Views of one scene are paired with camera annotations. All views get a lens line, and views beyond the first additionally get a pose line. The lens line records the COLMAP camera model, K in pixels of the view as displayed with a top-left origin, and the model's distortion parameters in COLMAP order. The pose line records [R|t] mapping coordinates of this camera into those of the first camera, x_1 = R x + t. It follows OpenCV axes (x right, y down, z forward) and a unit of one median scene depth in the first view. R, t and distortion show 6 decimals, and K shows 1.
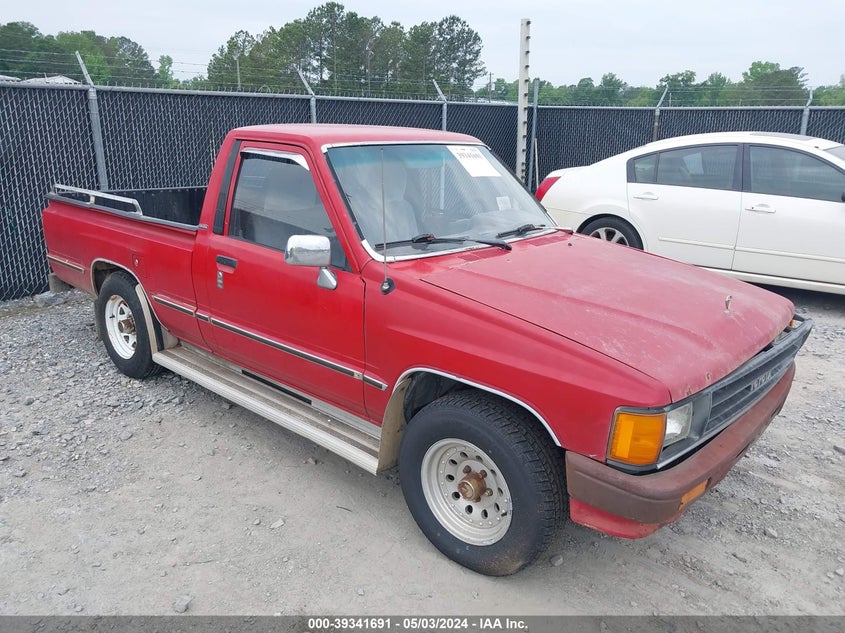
lens RADIAL K [[669.0, 0, 417.1], [0, 669.0, 316.7], [0, 0, 1]] dist [0.003176, 0.002013]
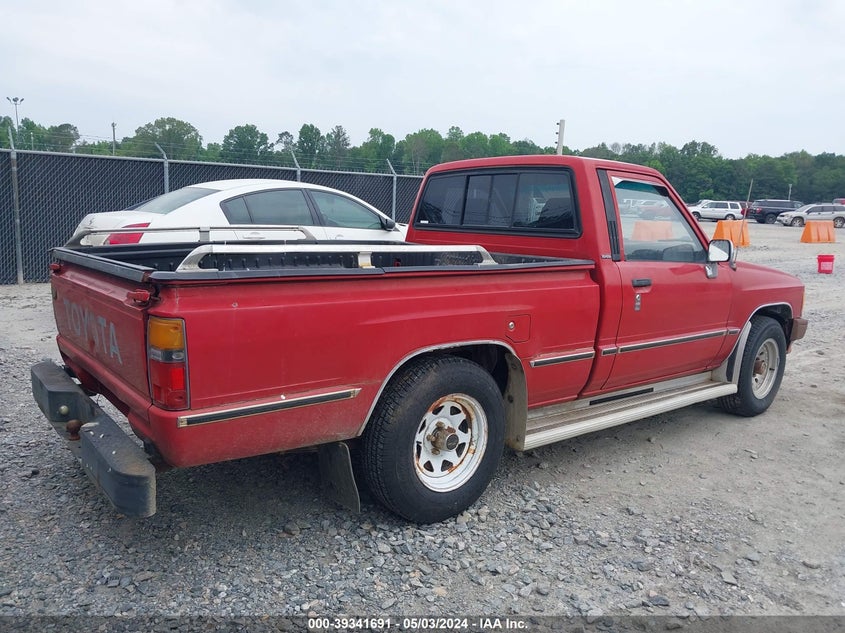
lens RADIAL K [[669.0, 0, 417.1], [0, 669.0, 316.7], [0, 0, 1]] dist [0.003176, 0.002013]
pose [[0.168302, -0.170385, 0.970898, -1.331240], [0.249247, 0.960298, 0.125319, -0.243326], [-0.953704, 0.220902, 0.204088, 1.094521]]
